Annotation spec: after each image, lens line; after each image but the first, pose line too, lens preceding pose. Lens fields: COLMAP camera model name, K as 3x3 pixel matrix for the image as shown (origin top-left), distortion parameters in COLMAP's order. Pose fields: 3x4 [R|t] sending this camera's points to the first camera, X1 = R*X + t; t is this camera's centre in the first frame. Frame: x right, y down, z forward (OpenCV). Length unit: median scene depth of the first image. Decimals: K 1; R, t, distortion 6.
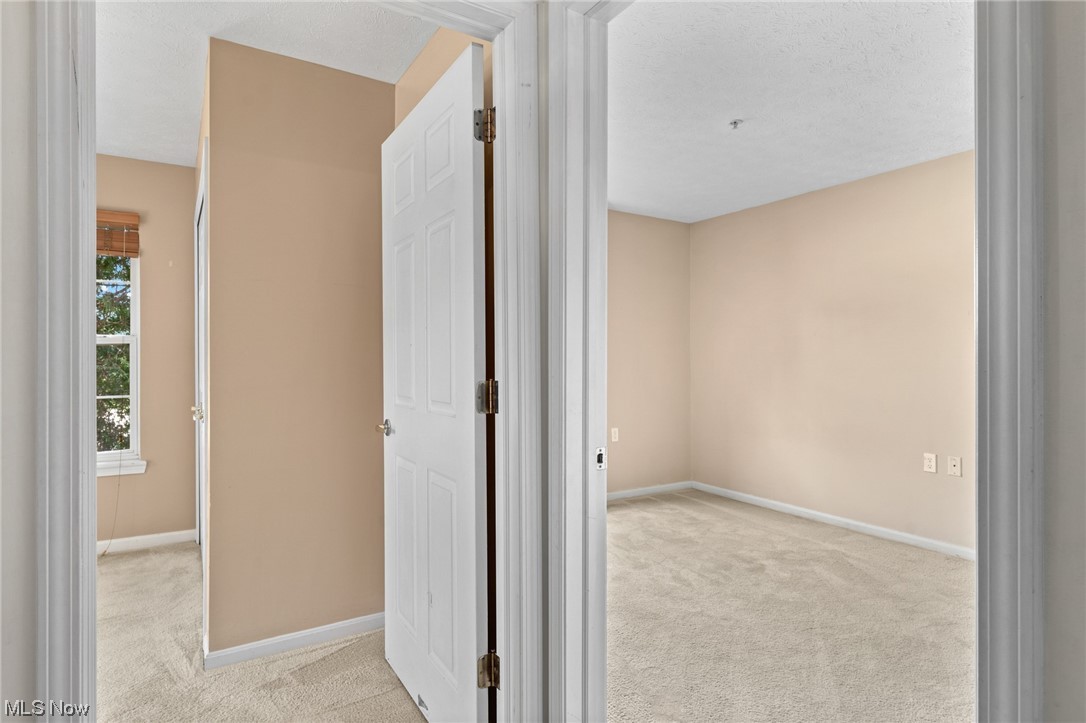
lens RADIAL K [[577.0, 0, 544.0], [0, 577.0, 356.6], [0, 0, 1]] dist [-0.001388, -0.000561]
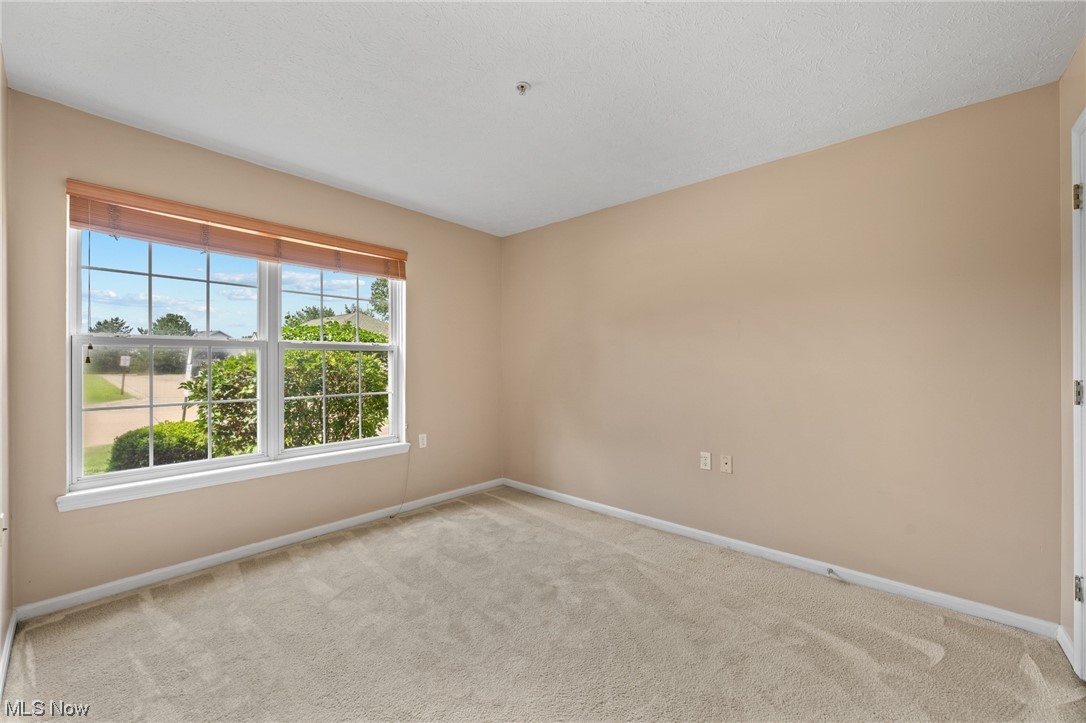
lens RADIAL K [[437.7, 0, 545.2], [0, 437.7, 361.1], [0, 0, 1]] dist [-0.001379, -0.000181]
pose [[0.957418, 0.002751, 0.288691, 0.154470], [-0.002568, 0.999996, -0.001014, -0.000429], [-0.288693, 0.000229, 0.957422, 0.321248]]
